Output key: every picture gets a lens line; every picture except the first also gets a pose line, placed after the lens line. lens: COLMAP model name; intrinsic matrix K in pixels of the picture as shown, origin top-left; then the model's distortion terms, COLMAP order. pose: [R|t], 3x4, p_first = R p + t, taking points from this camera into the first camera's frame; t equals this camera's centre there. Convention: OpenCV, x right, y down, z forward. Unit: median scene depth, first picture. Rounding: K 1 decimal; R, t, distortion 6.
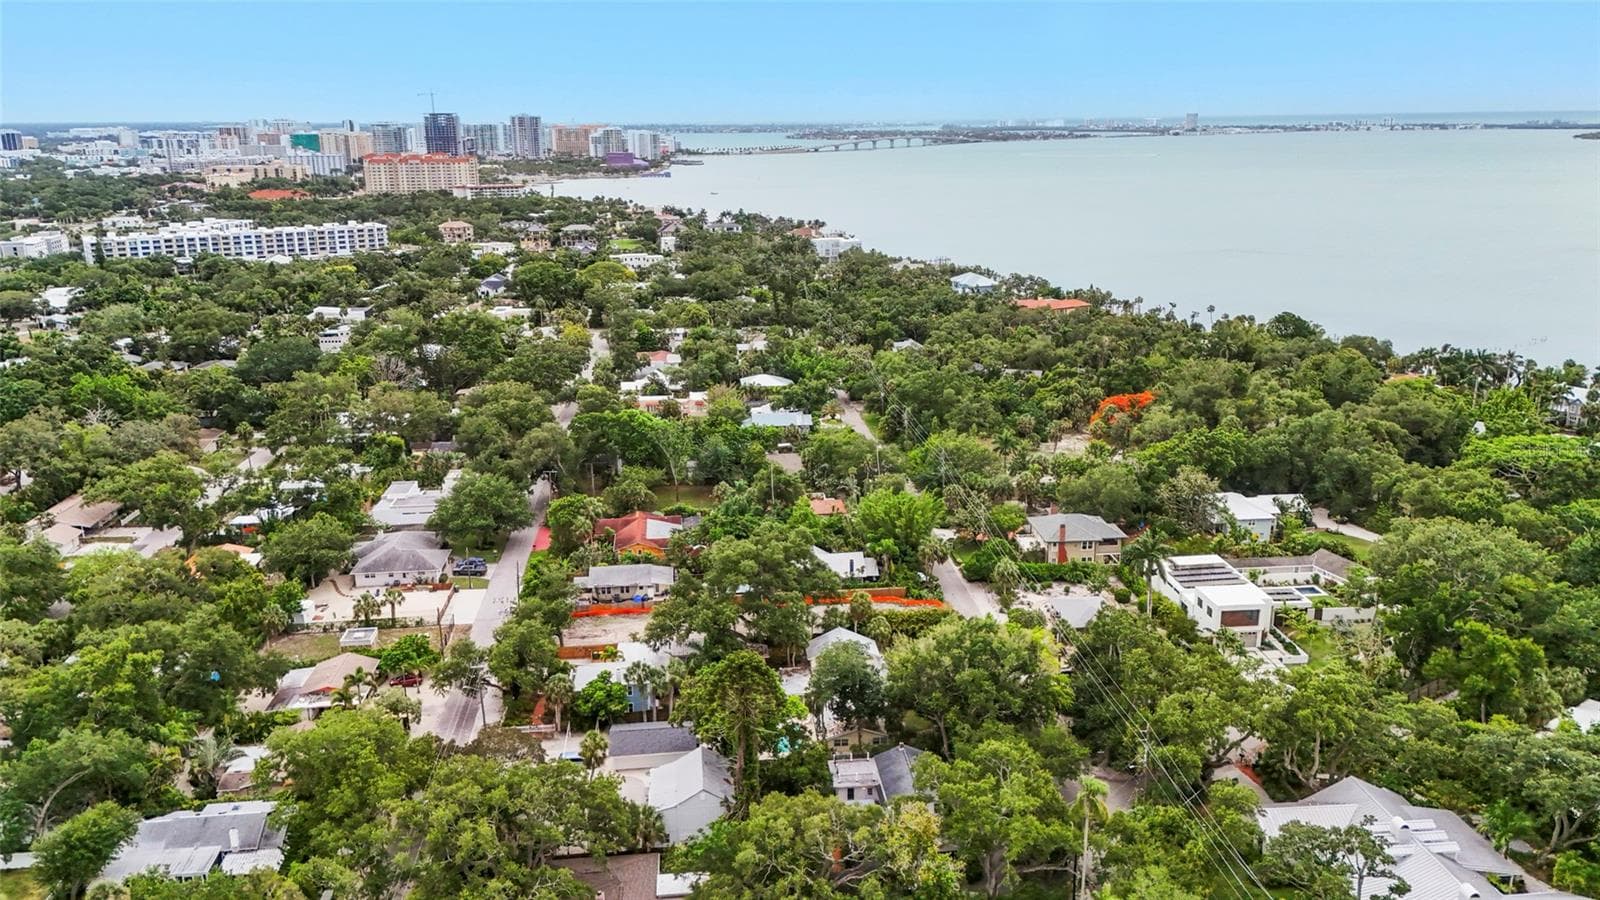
lens RADIAL K [[1131.0, 0, 800.0], [0, 1131.0, 450.0], [0, 0, 1]] dist [0.074846, -0.075431]
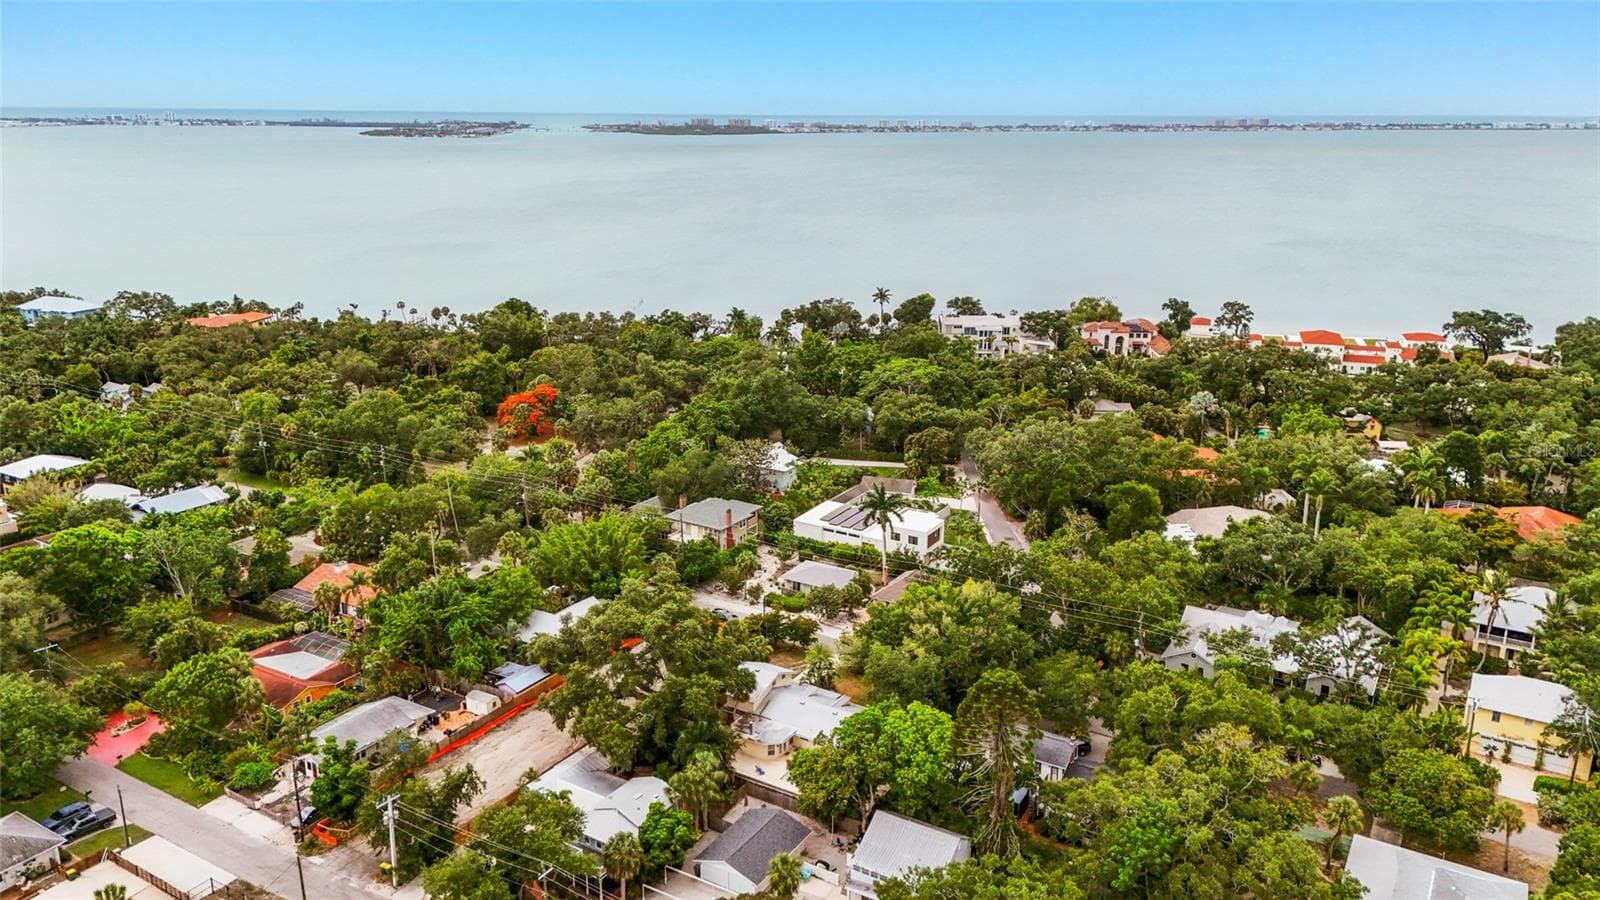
lens RADIAL K [[1131.0, 0, 800.0], [0, 1131.0, 450.0], [0, 0, 1]] dist [0.074846, -0.075431]
pose [[0.623114, -0.212537, 0.752700, -0.348390], [0.208220, 0.972719, 0.102290, -0.055794], [-0.753906, 0.092989, 0.650369, 0.205346]]
